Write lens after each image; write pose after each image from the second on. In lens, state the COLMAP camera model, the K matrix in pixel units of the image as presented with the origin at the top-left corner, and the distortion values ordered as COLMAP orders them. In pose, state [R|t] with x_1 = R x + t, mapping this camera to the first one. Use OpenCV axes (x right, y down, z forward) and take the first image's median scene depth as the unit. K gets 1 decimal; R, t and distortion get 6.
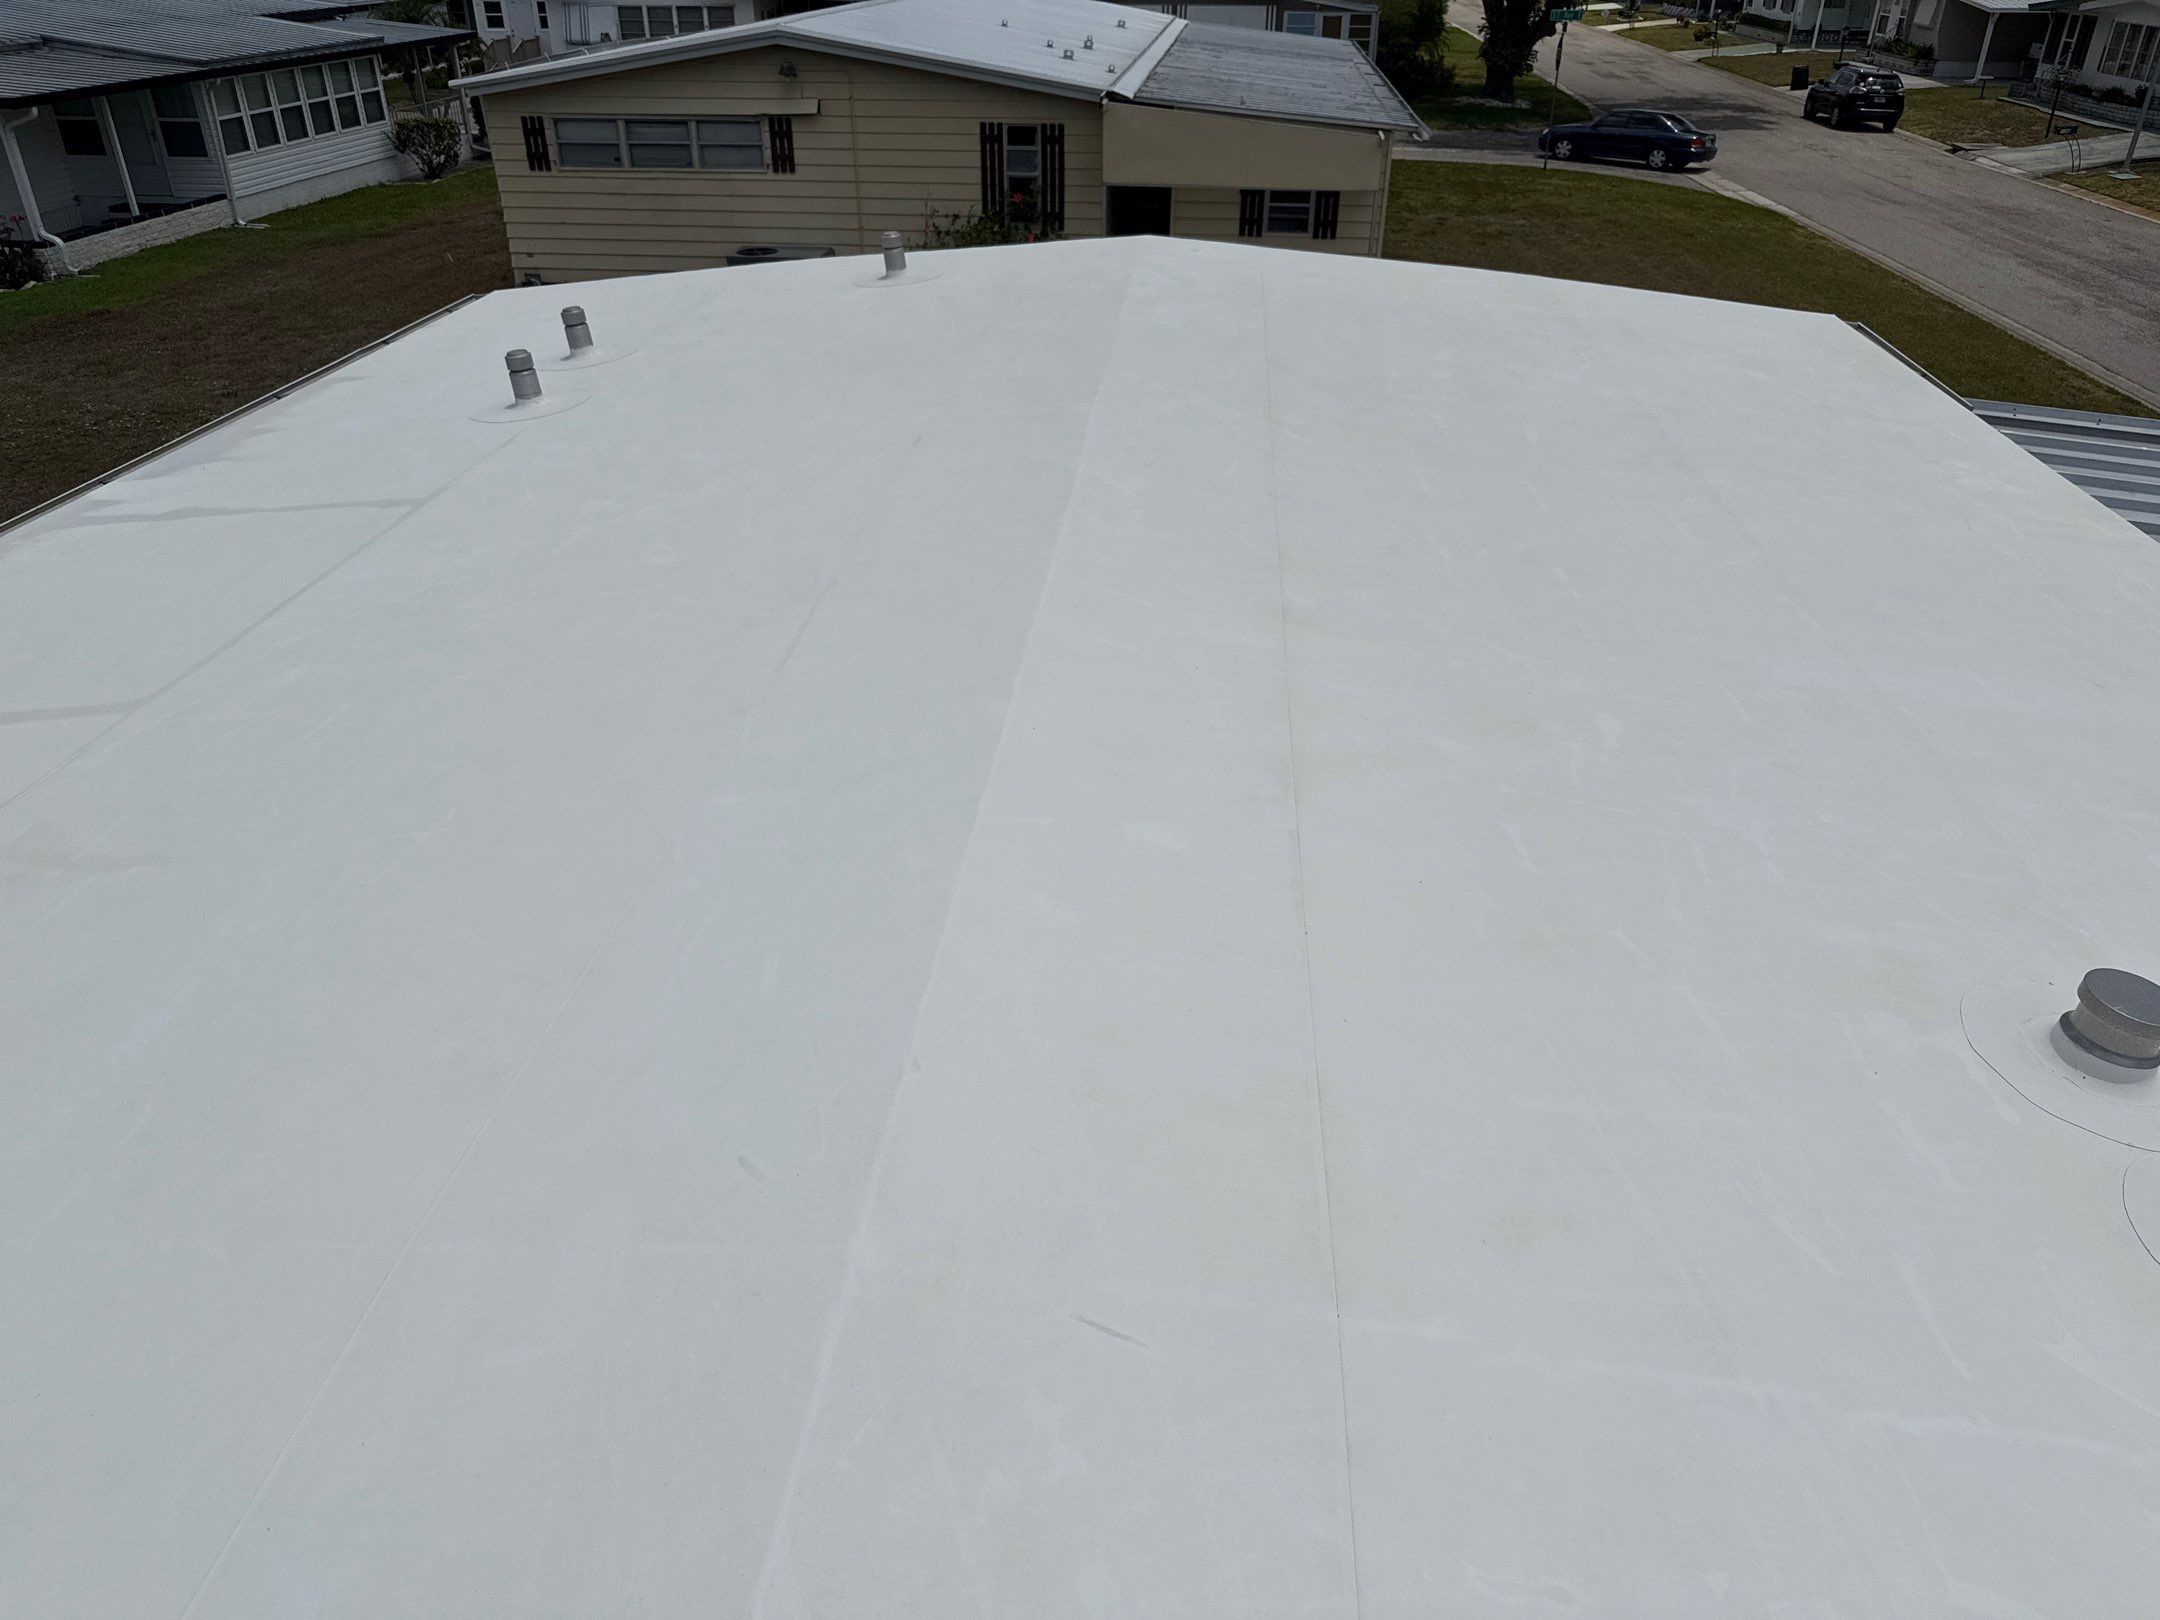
lens RADIAL K [[1528.8, 0, 1081.4], [0, 1528.8, 818.5], [0, 0, 1]] dist [0.005278, -0.010600]
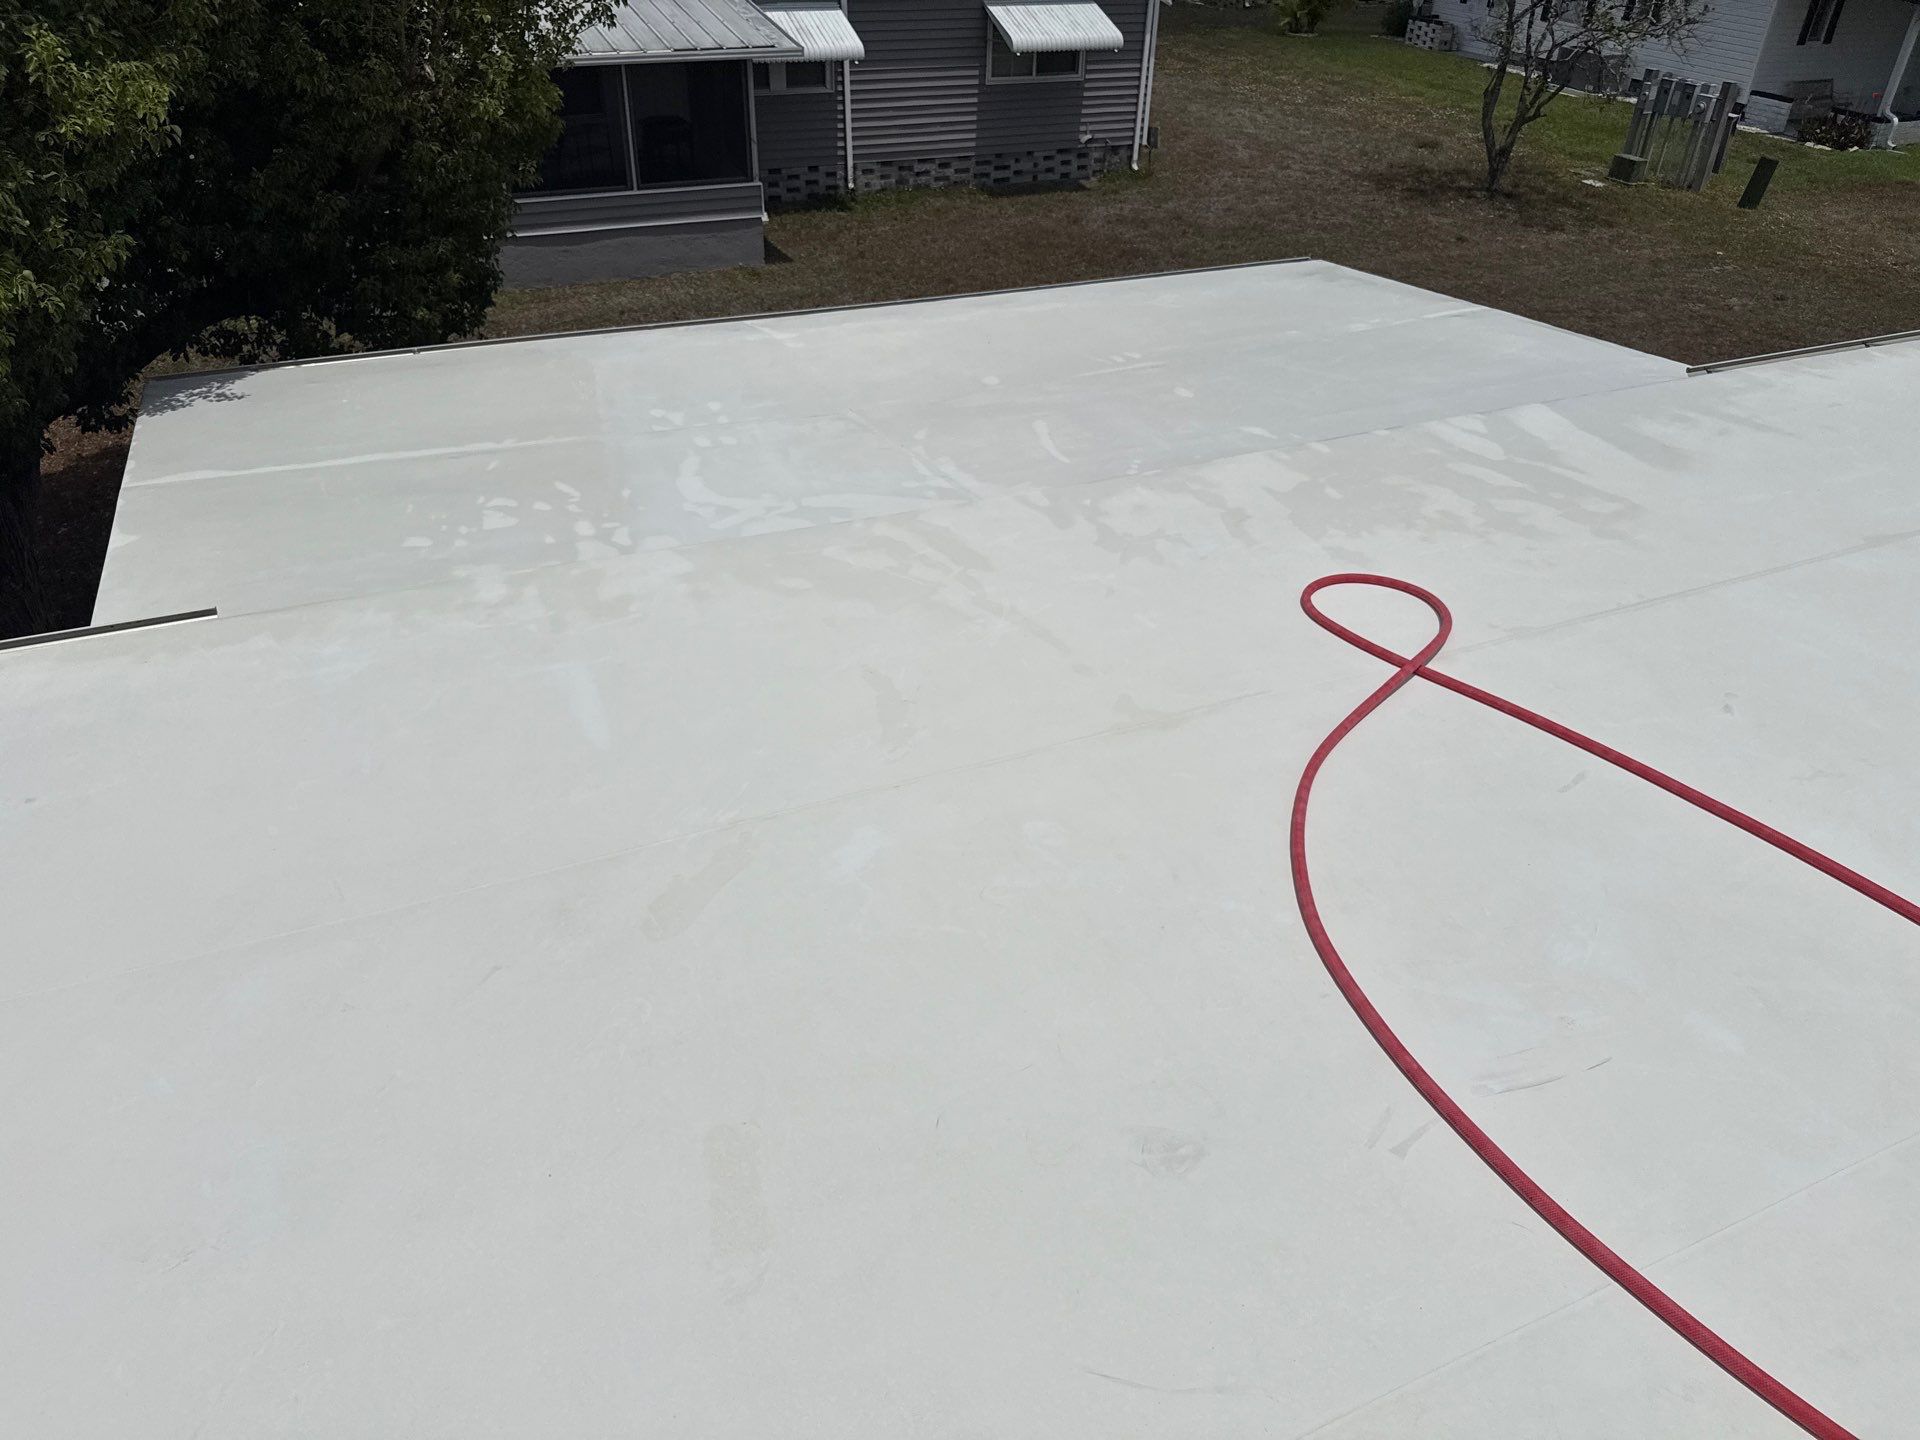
lens RADIAL K [[1359.0, 0, 973.2], [0, 1359.0, 720.6], [0, 0, 1]] dist [0.005278, -0.010600]
pose [[0.500957, 0.494442, -0.710330, -0.032989], [-0.462816, 0.846578, 0.262881, 0.085121], [0.731330, 0.197060, 0.652935, -0.153100]]
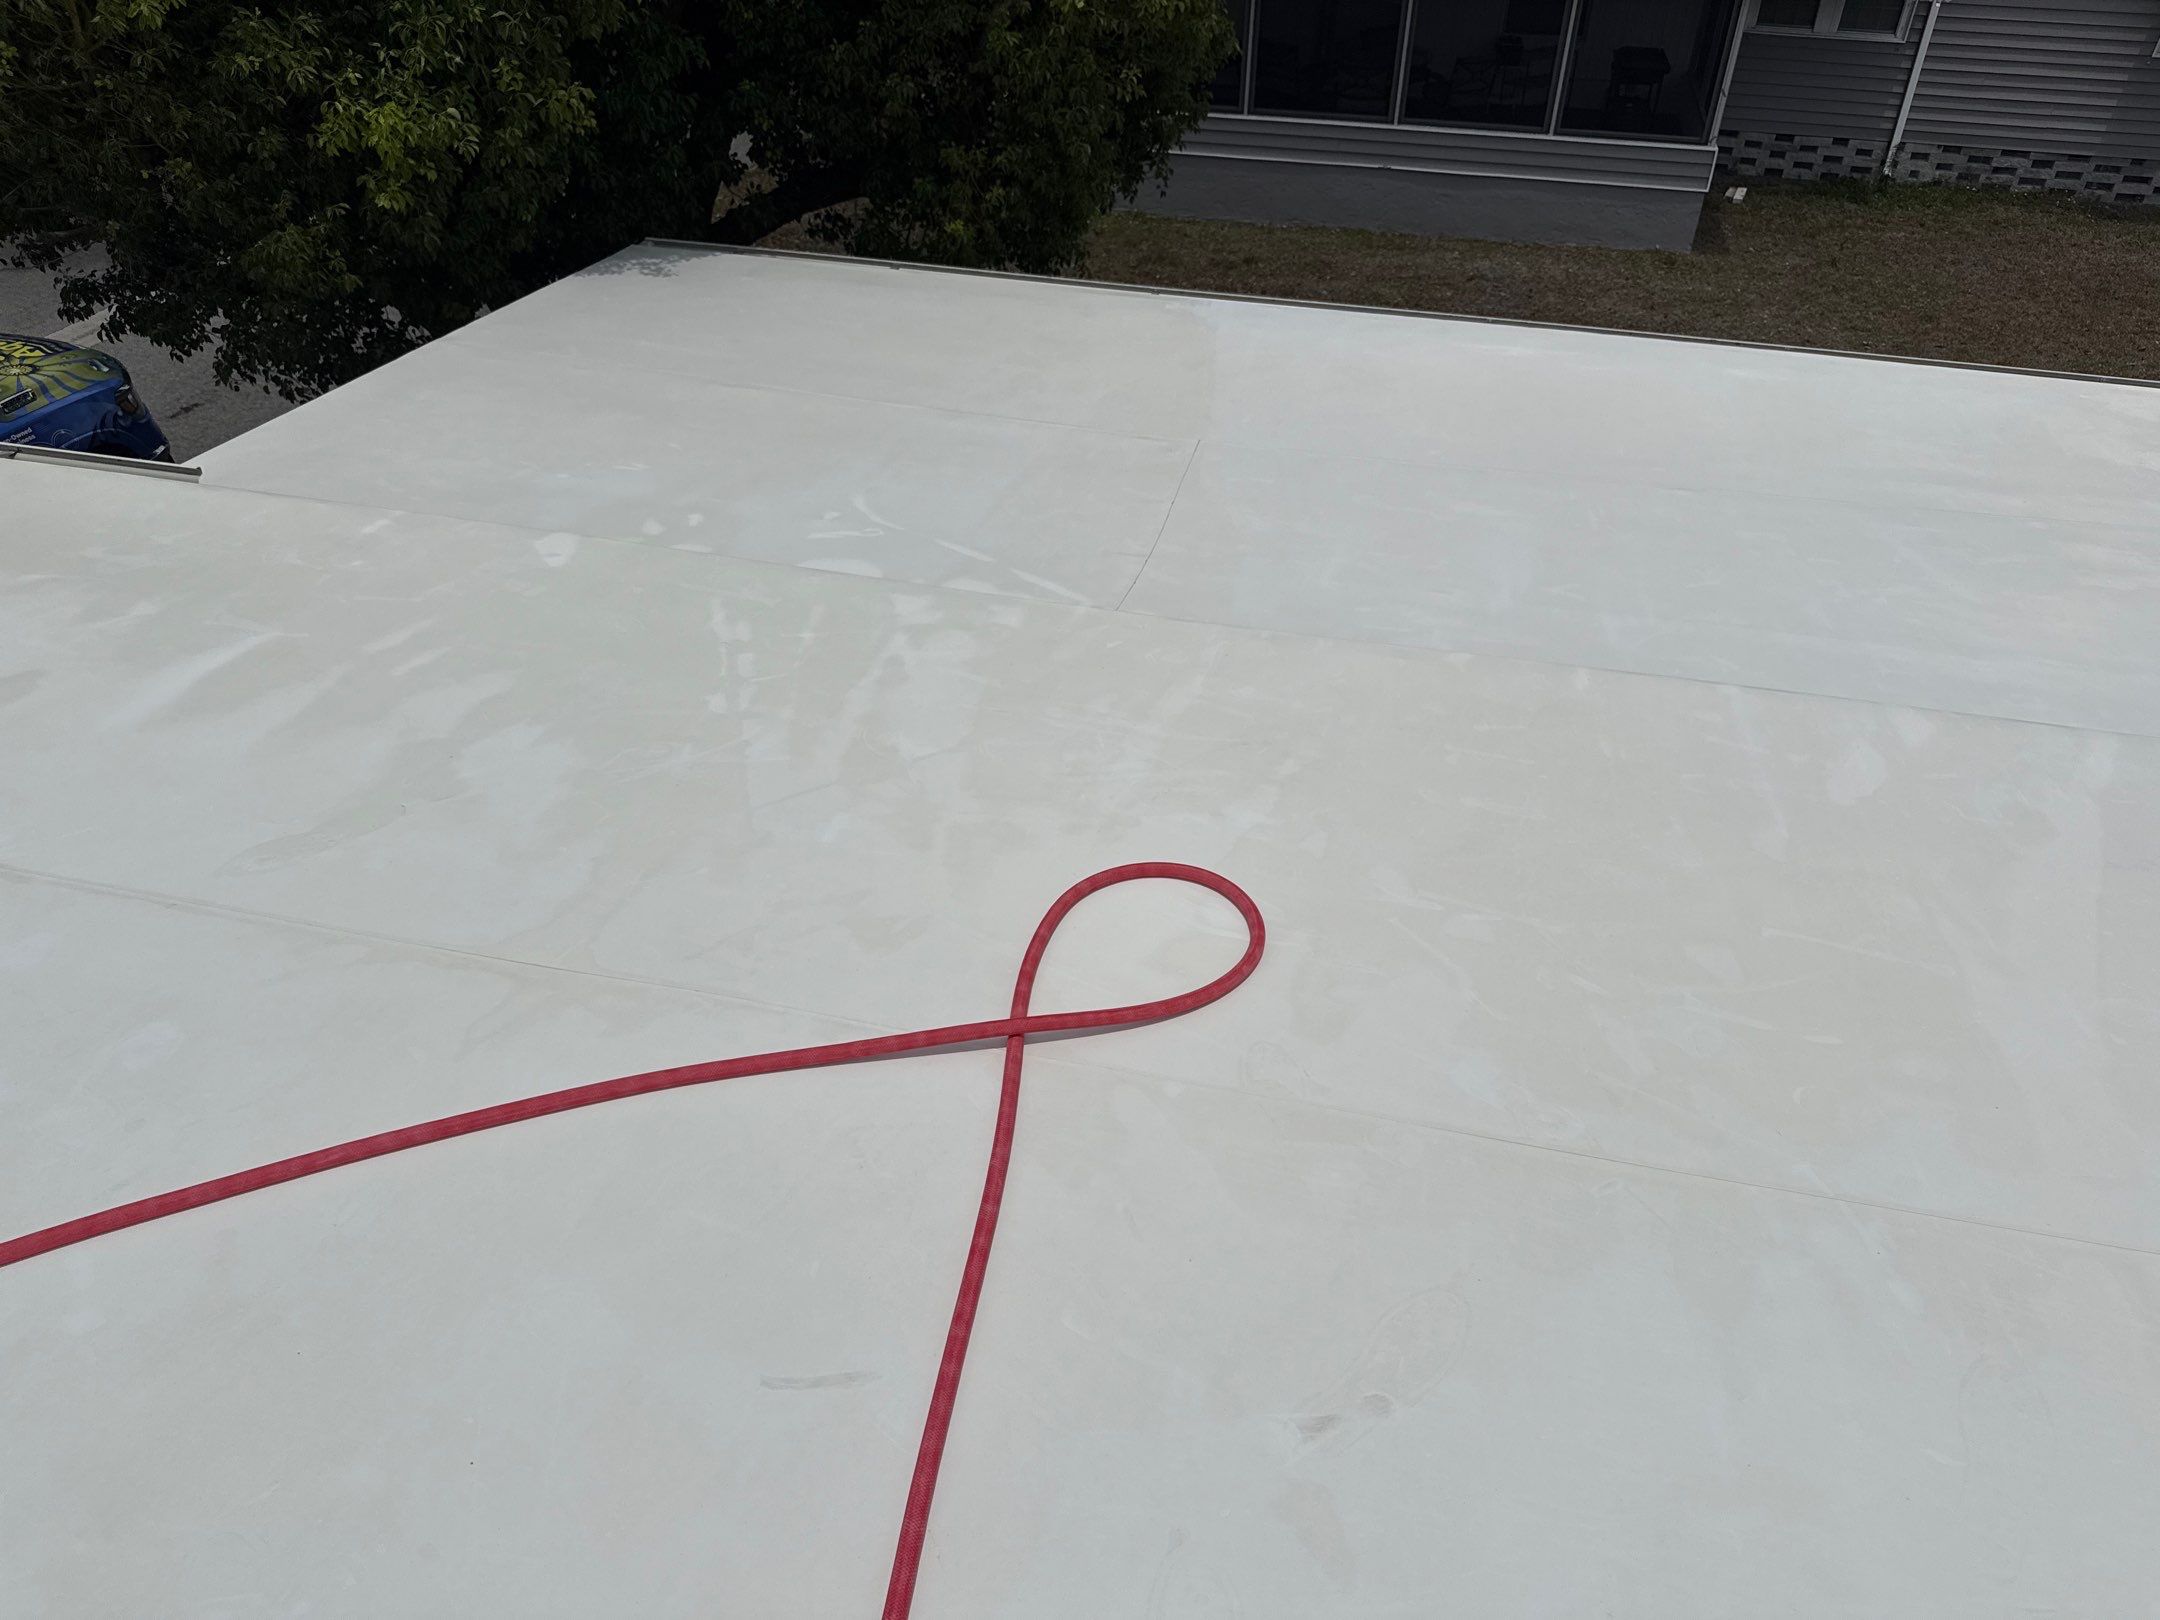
lens RADIAL K [[1528.8, 0, 1094.5], [0, 1528.8, 815.0], [0, 0, 1]] dist [0.005278, -0.010600]
pose [[-0.132843, 0.605788, -0.784458, -0.051633], [-0.512805, 0.635293, 0.577437, 0.027226], [0.848165, 0.478983, 0.226257, -0.046699]]
